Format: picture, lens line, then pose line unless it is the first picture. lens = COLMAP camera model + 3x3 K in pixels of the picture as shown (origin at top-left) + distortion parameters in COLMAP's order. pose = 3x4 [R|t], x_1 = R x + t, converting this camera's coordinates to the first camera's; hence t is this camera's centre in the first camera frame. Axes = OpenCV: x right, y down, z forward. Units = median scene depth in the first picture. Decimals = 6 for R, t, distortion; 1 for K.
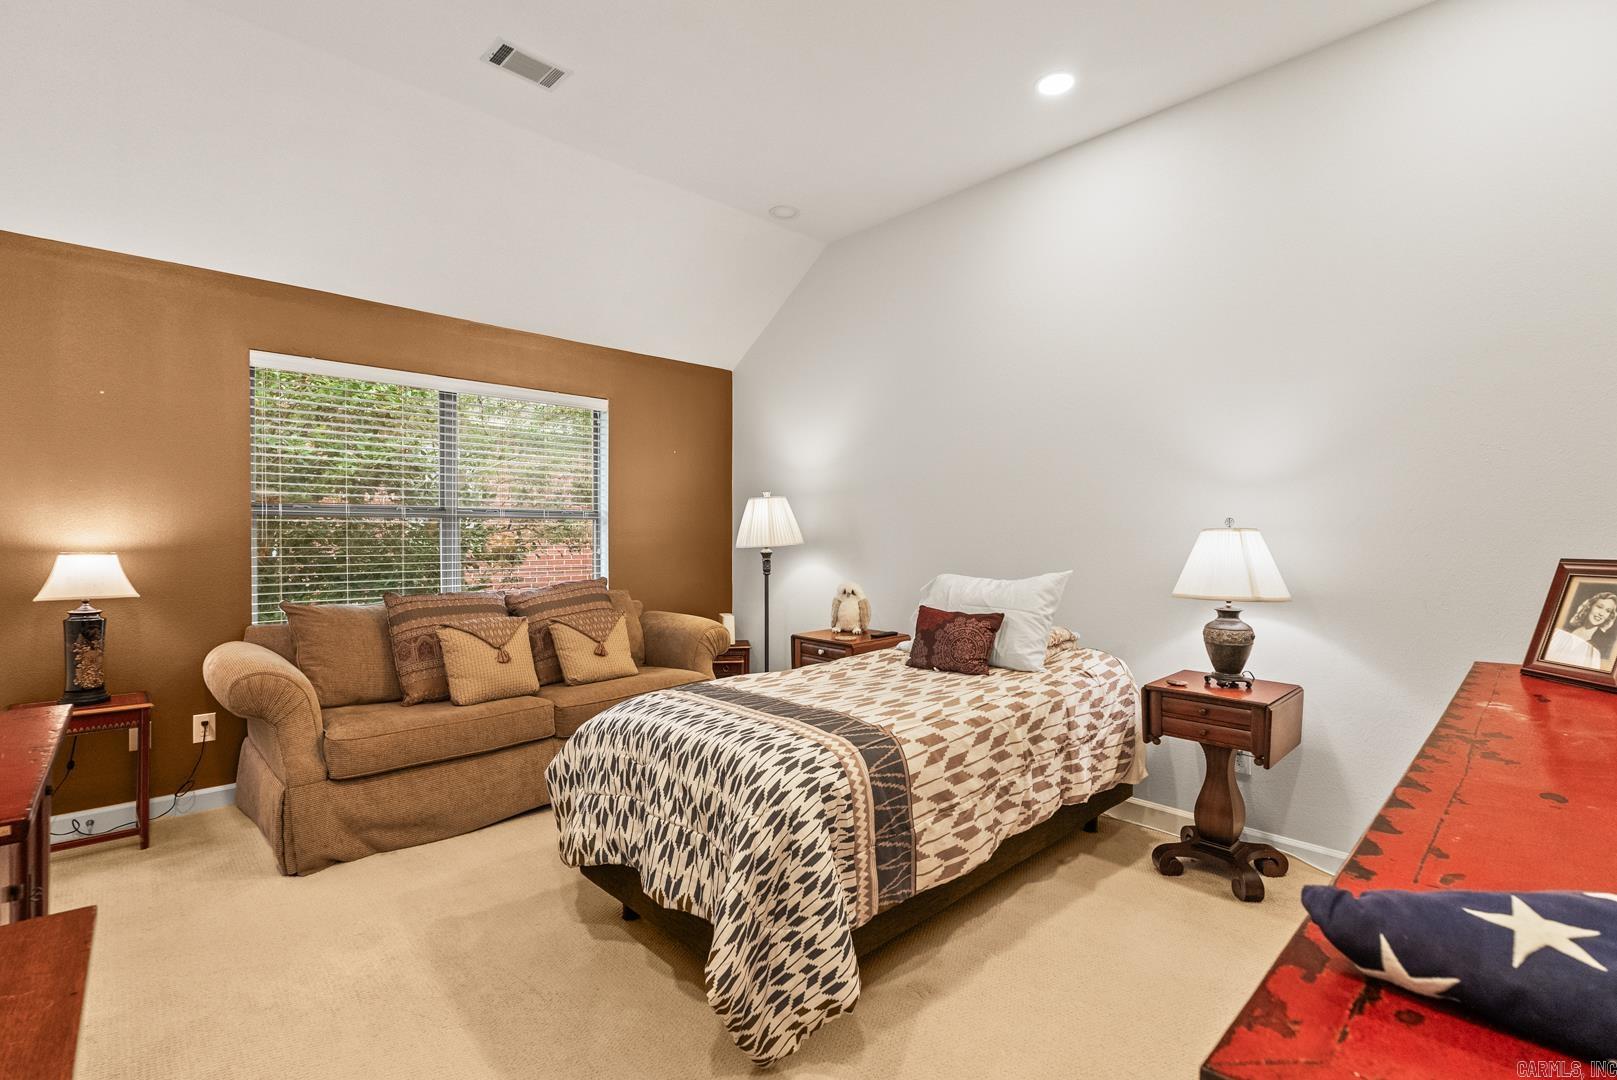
lens RADIAL K [[735.1, 0, 808.1], [0, 735.1, 536.1], [0, 0, 1]] dist [-0.008239, 0.001518]
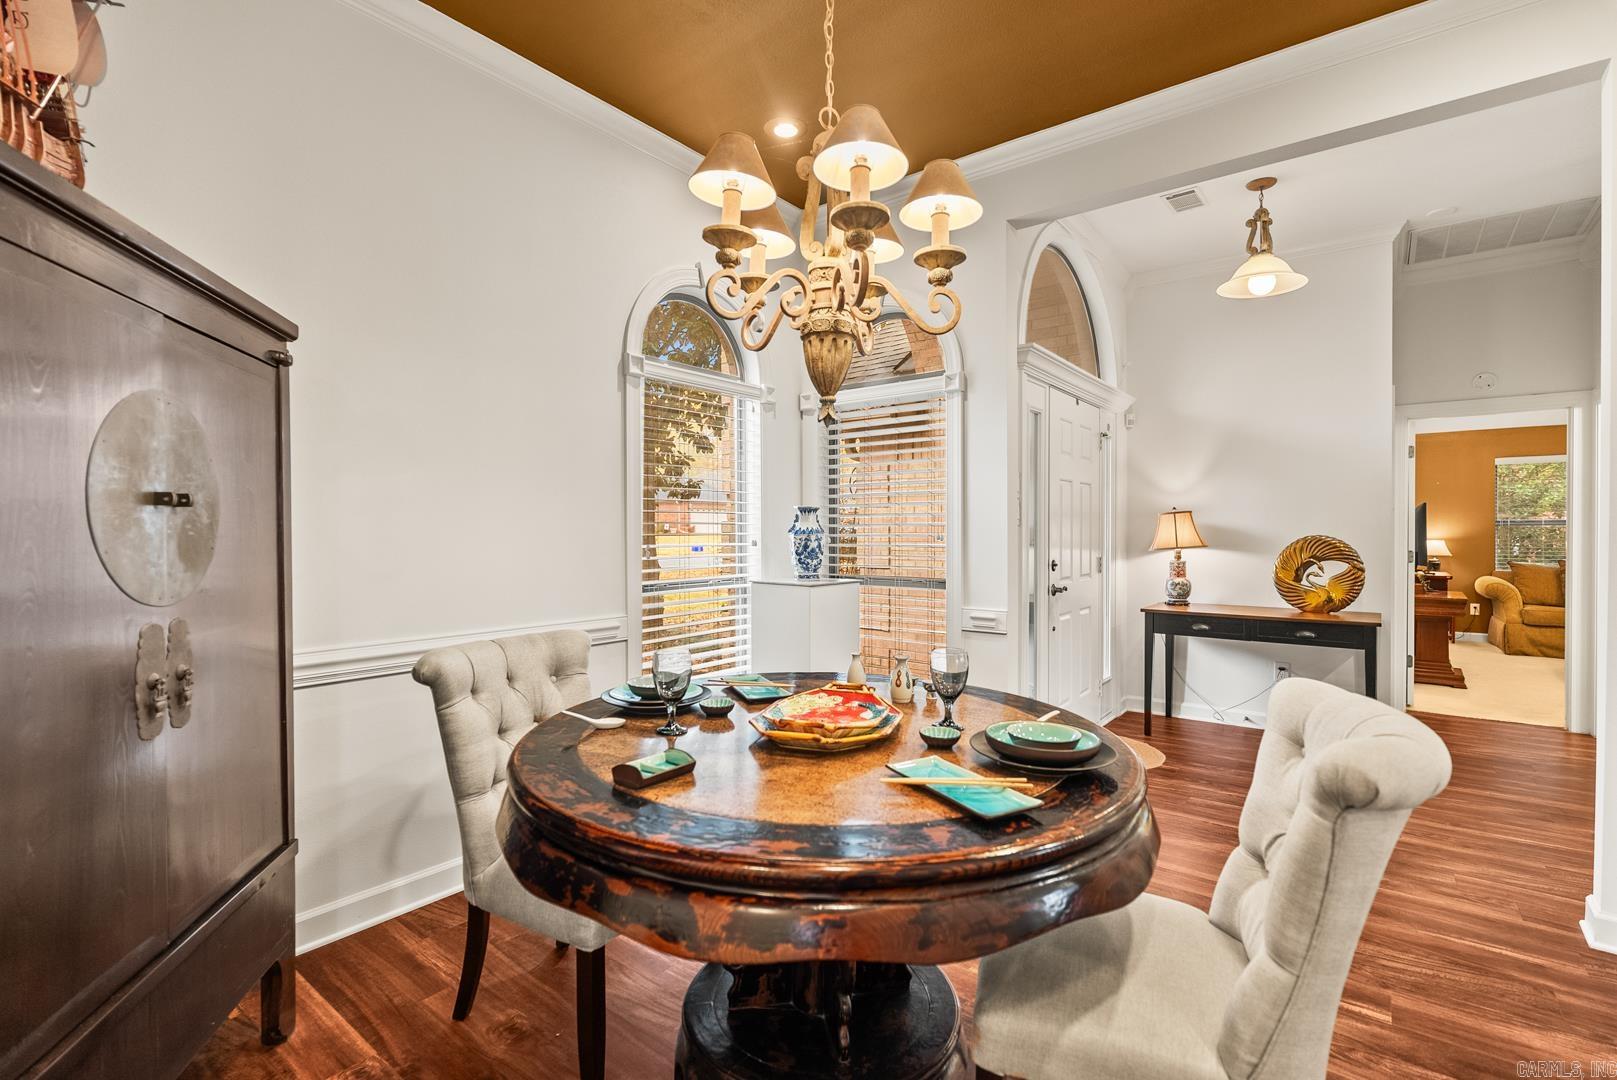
lens RADIAL K [[735.1, 0, 807.1], [0, 735.1, 535.4], [0, 0, 1]] dist [-0.008239, 0.001518]
pose [[0.150586, 0.005573, -0.988581, 1.519585], [-0.004210, 0.999979, 0.004996, 0.000587], [0.988588, 0.003410, 0.150606, -1.909659]]
